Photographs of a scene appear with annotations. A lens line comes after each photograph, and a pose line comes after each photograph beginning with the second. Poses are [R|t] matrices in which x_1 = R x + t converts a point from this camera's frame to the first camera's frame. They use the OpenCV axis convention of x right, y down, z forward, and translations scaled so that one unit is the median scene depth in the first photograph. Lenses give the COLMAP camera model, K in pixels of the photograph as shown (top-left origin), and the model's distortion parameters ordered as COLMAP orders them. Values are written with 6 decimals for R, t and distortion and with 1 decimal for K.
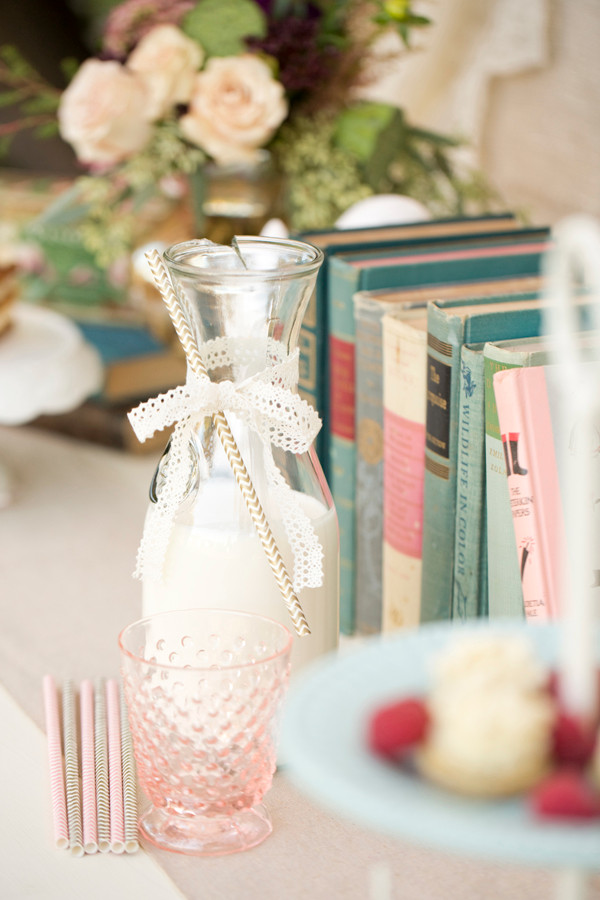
lens RADIAL K [[2755.3, 0, 300.0], [0, 2755.3, 450.0], [0, 0, 1]] dist [-0.033705, 1.308387]
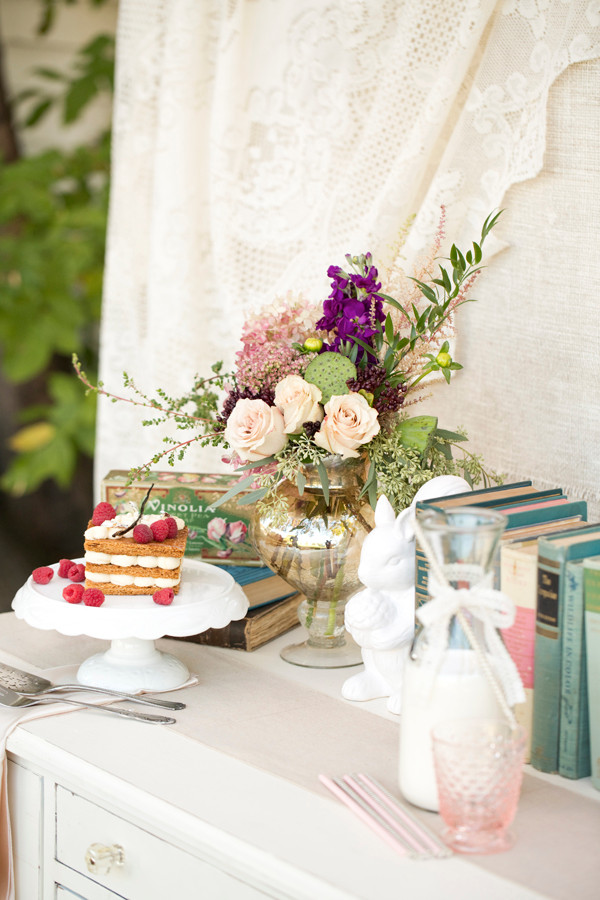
lens RADIAL K [[2755.3, 0, 300.0], [0, 2755.3, 450.0], [0, 0, 1]] dist [-0.033705, 1.308387]
pose [[0.974080, -0.052803, 0.219955, -0.479284], [0.070156, 0.994946, -0.071841, 0.005288], [-0.215050, 0.085410, 0.972861, -0.664227]]
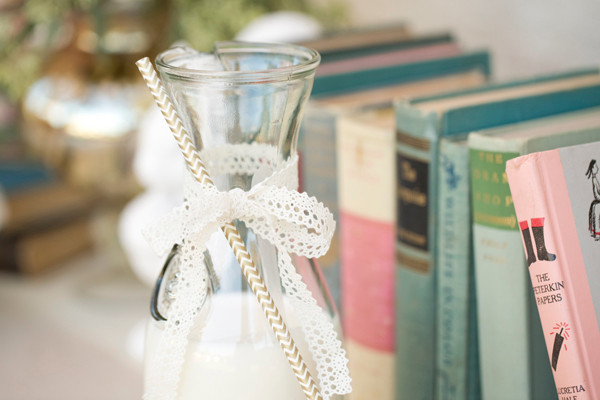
lens RADIAL K [[1929.0, 0, 300.0], [0, 1929.0, 200.0], [0, 0, 1]] dist [-0.212758, 0.858388]
pose [[0.981448, -0.075256, 0.176343, -0.115232], [0.080946, 0.996398, -0.025286, -0.002104], [-0.173805, 0.039091, 0.984004, 0.310009]]
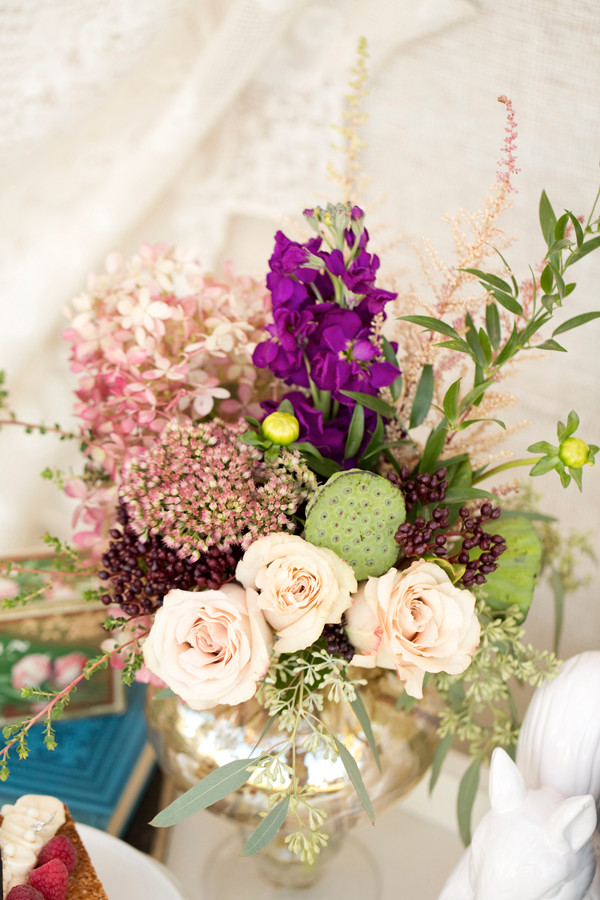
lens RADIAL K [[2755.3, 0, 300.0], [0, 2755.3, 450.0], [0, 0, 1]] dist [-0.033705, 1.308387]
pose [[0.822565, -0.331310, 0.462191, -0.471127], [0.152071, 0.911310, 0.382606, -0.563485], [-0.547961, -0.244433, 0.799995, 0.466210]]
